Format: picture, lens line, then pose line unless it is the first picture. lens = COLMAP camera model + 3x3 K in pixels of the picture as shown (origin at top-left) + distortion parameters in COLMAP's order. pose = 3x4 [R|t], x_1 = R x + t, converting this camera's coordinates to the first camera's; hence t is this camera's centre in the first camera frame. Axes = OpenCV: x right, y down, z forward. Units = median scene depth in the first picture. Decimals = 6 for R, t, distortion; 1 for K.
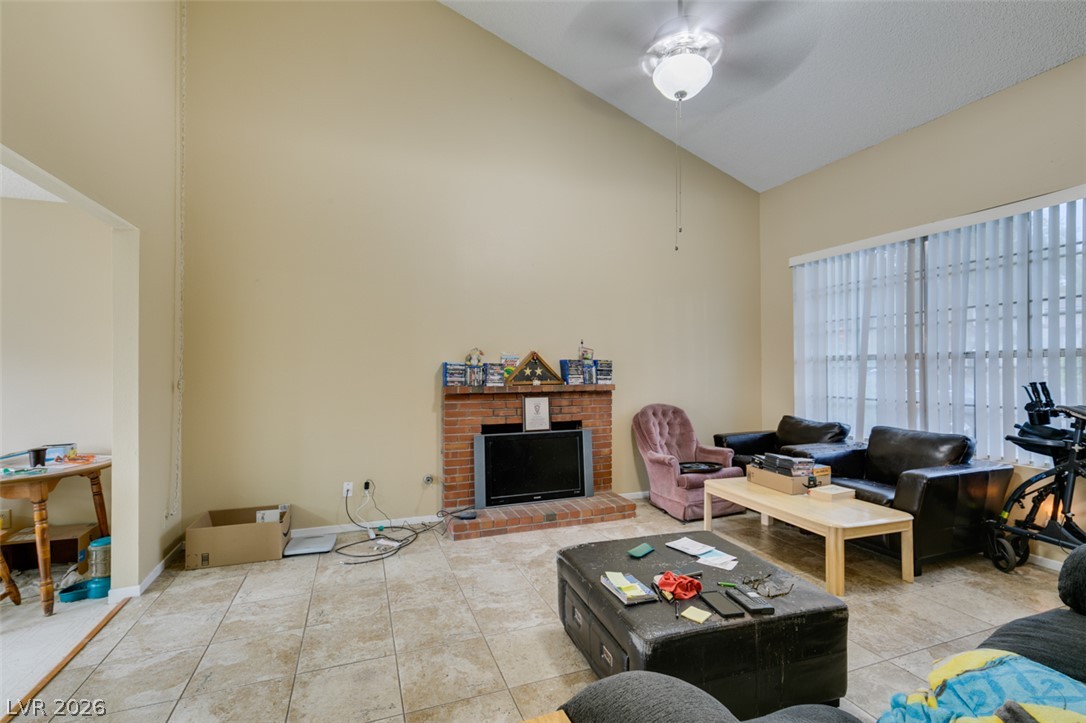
lens RADIAL K [[501.0, 0, 543.8], [0, 501.0, 366.2], [0, 0, 1]] dist [-0.001049, -0.000094]
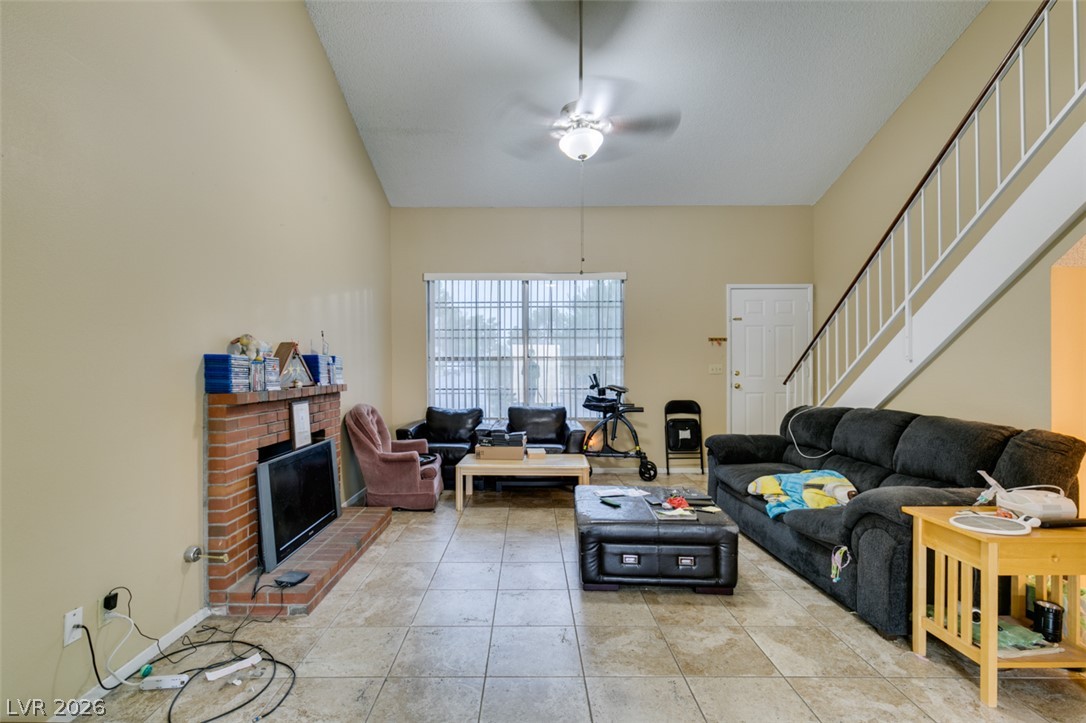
lens RADIAL K [[501.0, 0, 543.8], [0, 501.0, 366.2], [0, 0, 1]] dist [-0.001049, -0.000094]
pose [[0.341958, 0.005010, 0.939702, -0.638207], [0.001550, 0.999981, -0.005896, 0.011194], [-0.939714, 0.003473, 0.341944, 0.413726]]
